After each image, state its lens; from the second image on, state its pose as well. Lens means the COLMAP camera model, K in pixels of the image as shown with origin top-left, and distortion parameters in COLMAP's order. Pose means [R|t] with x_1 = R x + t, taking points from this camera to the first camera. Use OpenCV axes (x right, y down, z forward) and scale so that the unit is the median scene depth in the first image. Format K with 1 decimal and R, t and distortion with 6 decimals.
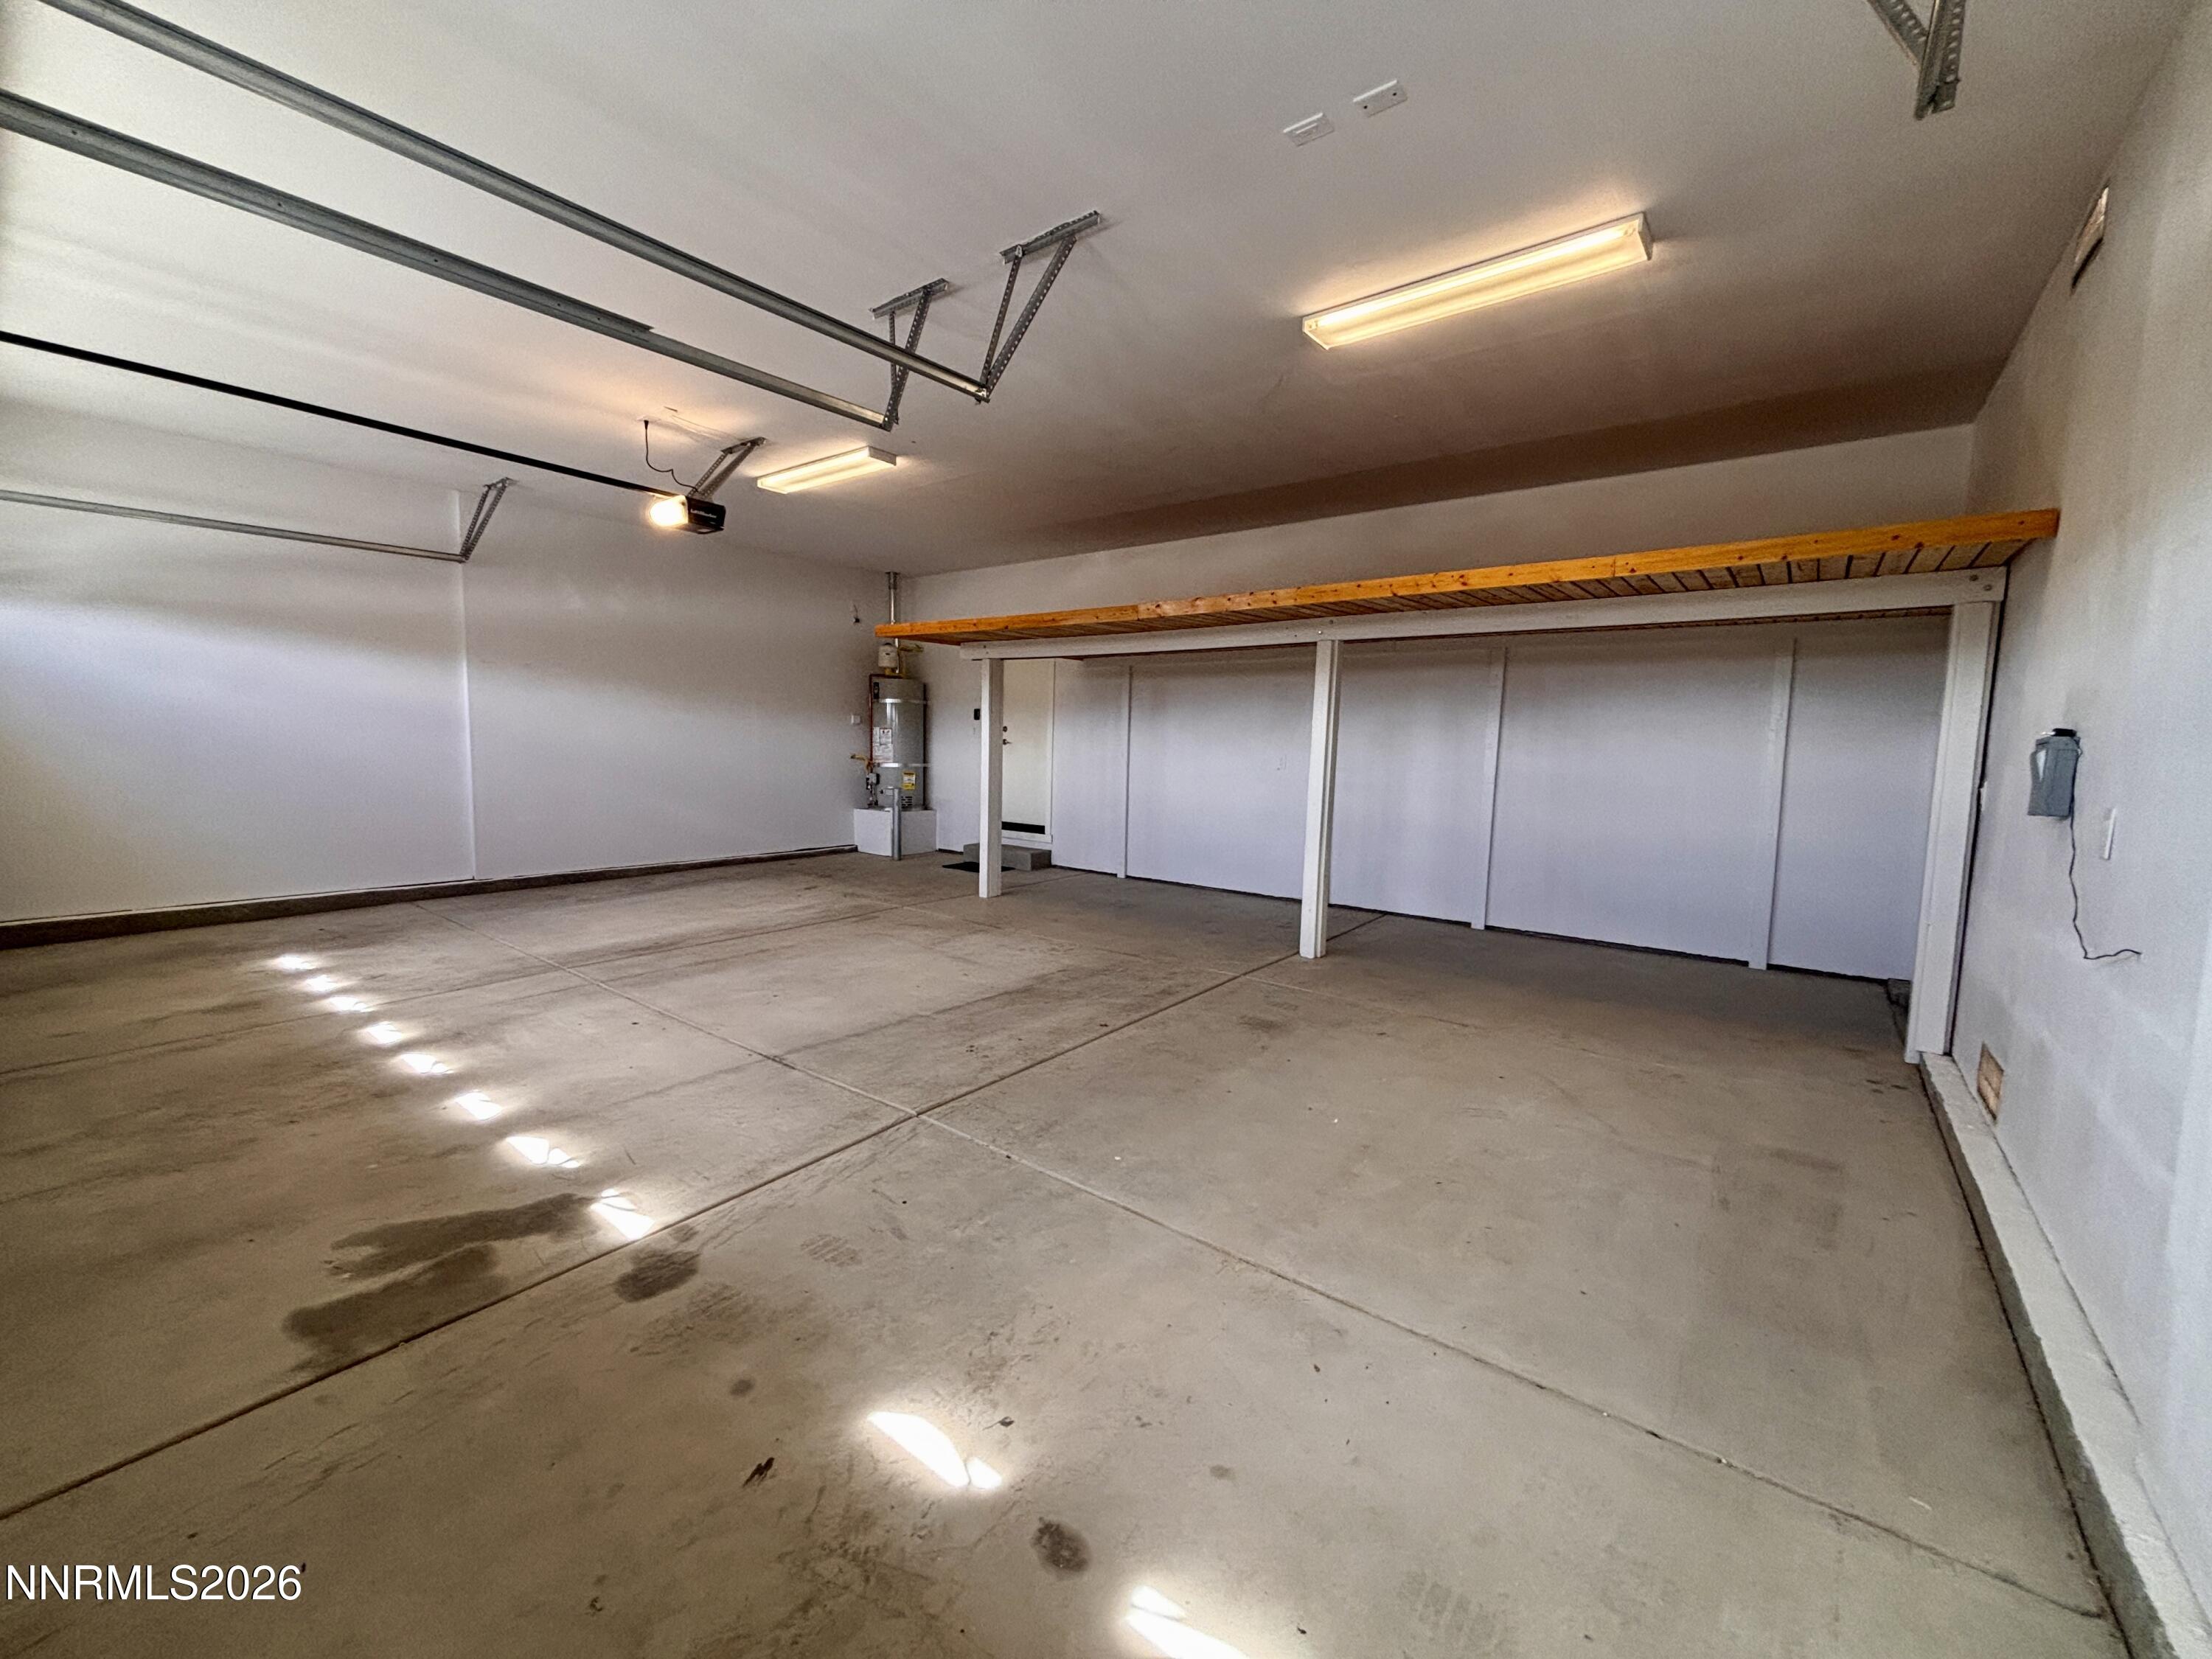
lens RADIAL K [[885.2, 0, 1109.5], [0, 885.2, 820.1], [0, 0, 1]] dist [-0.003500, 0.000045]
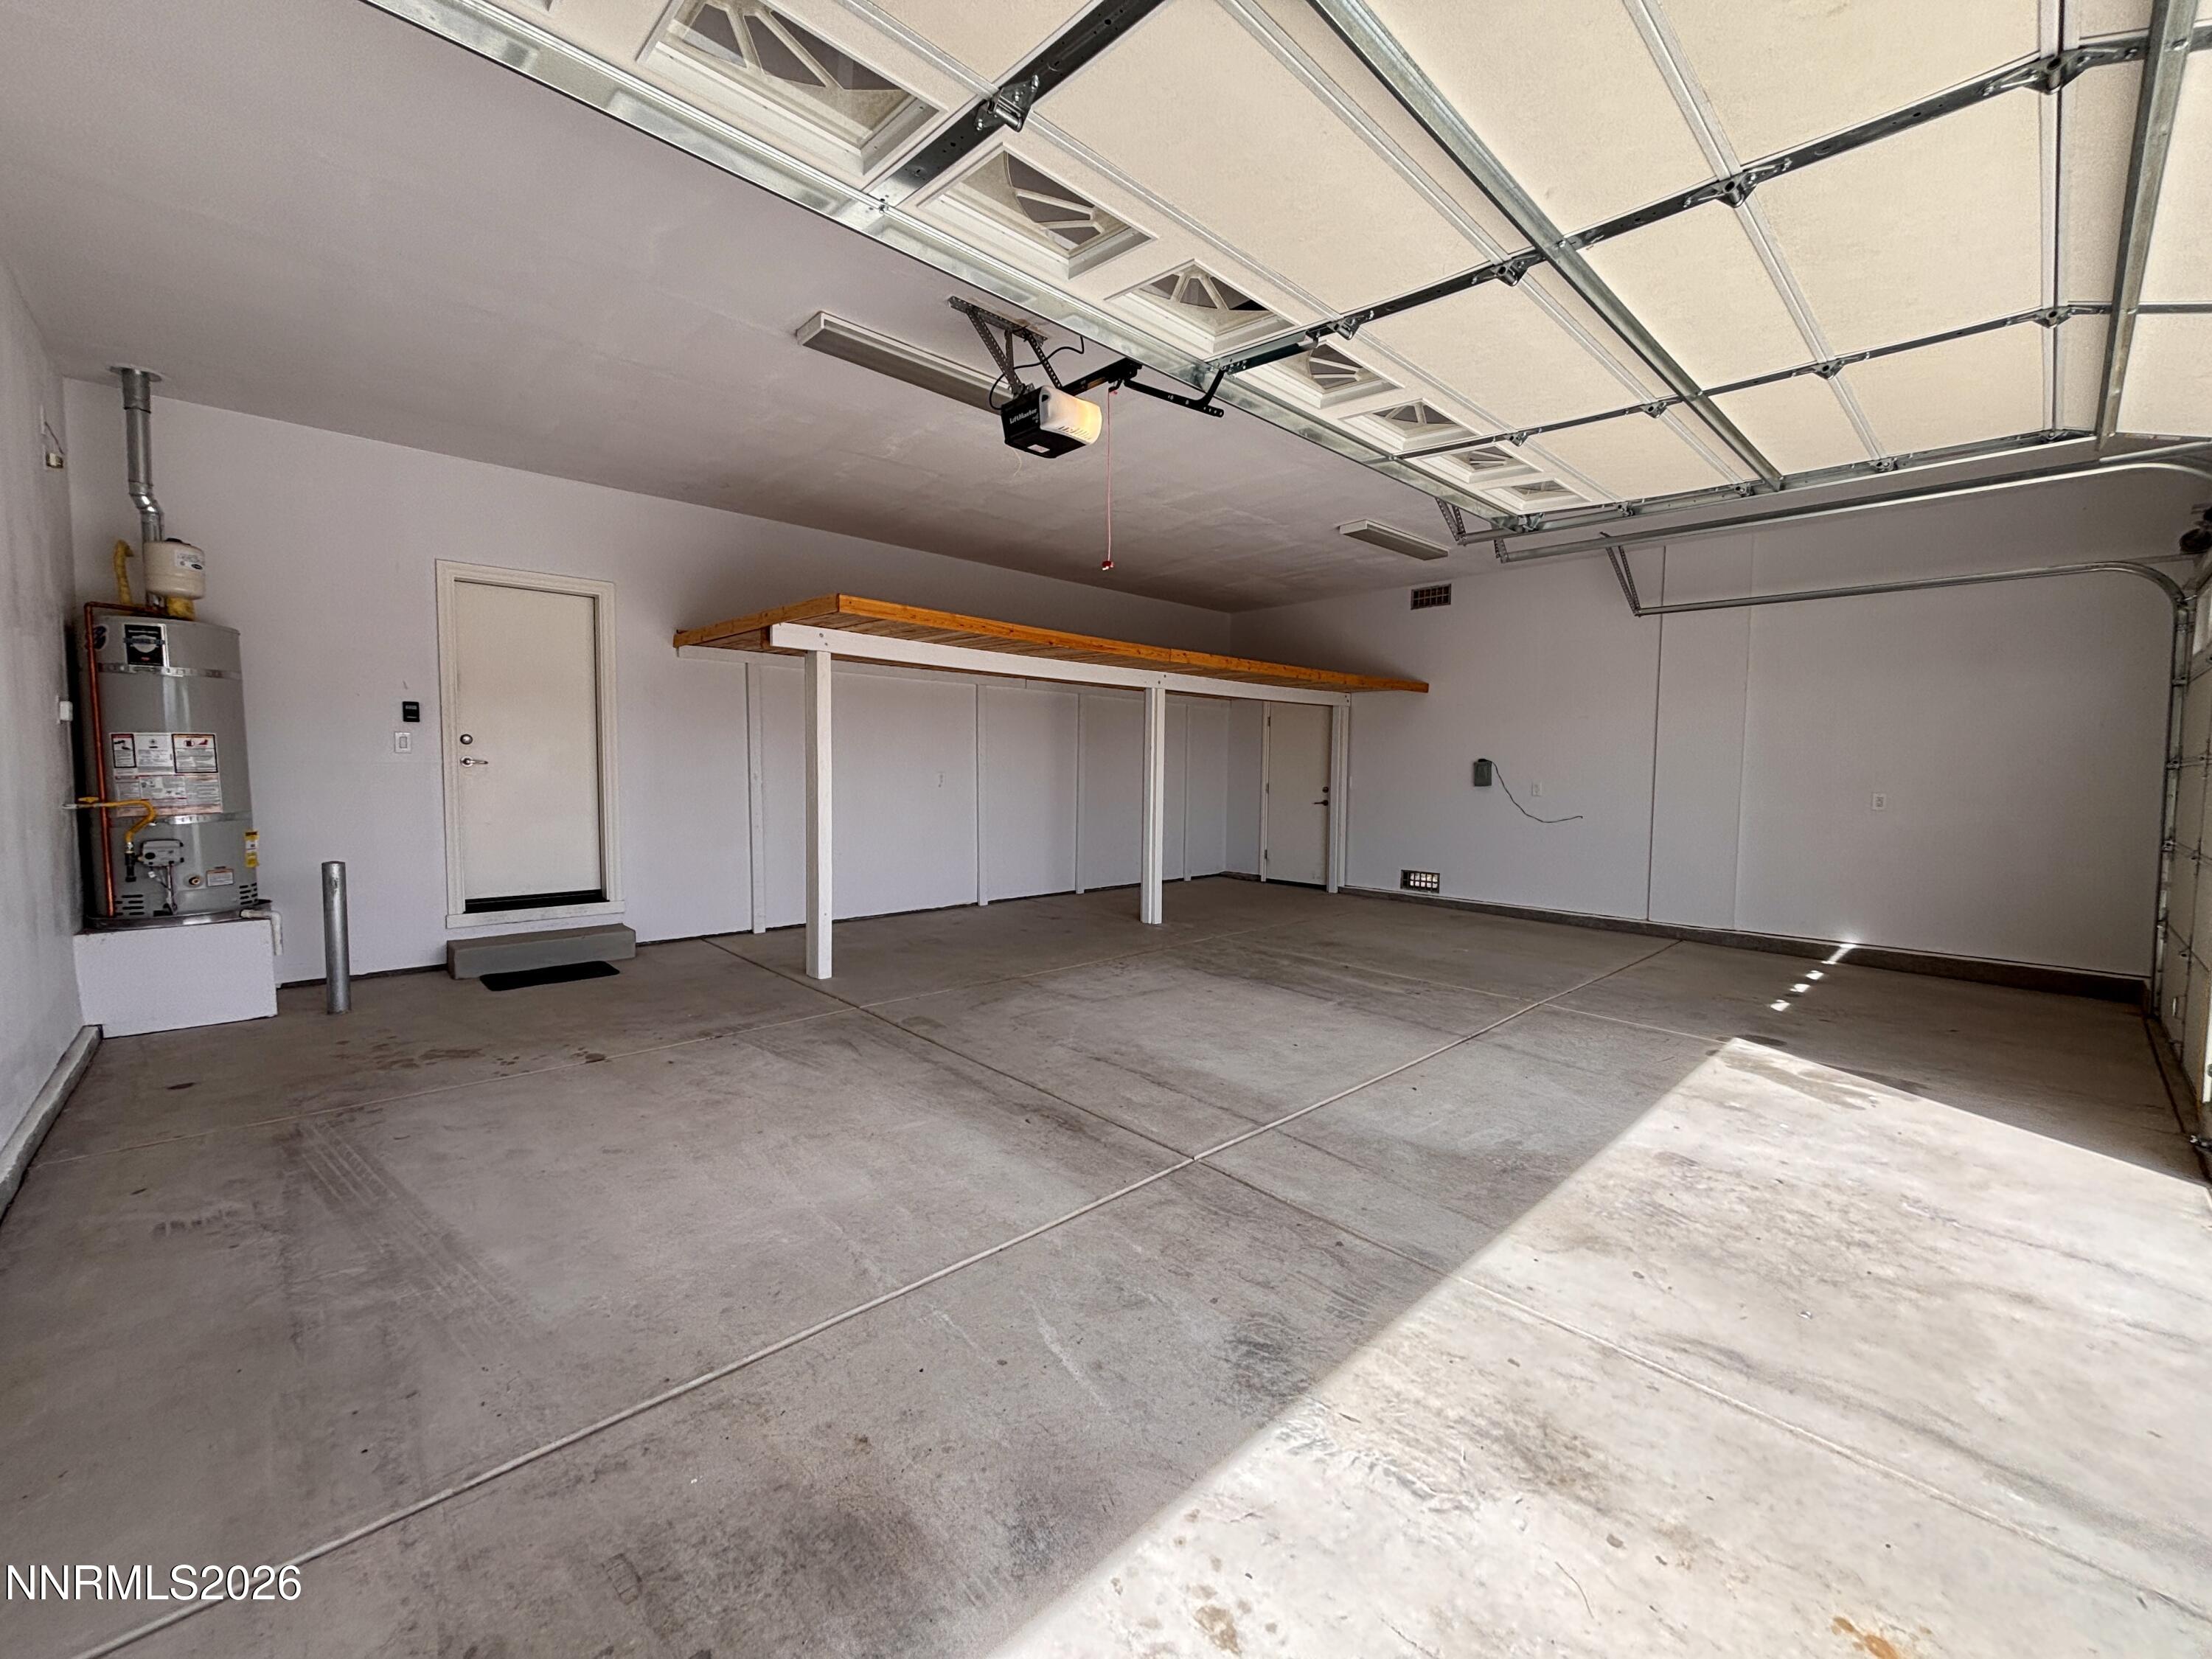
lens RADIAL K [[885.2, 0, 1100.4], [0, 885.2, 823.7], [0, 0, 1]] dist [-0.003500, 0.000045]
pose [[0.157267, -0.085211, 0.983873, -1.235169], [0.079130, 0.994154, 0.073453, -0.113800], [-0.984381, 0.066302, 0.163091, 0.975130]]
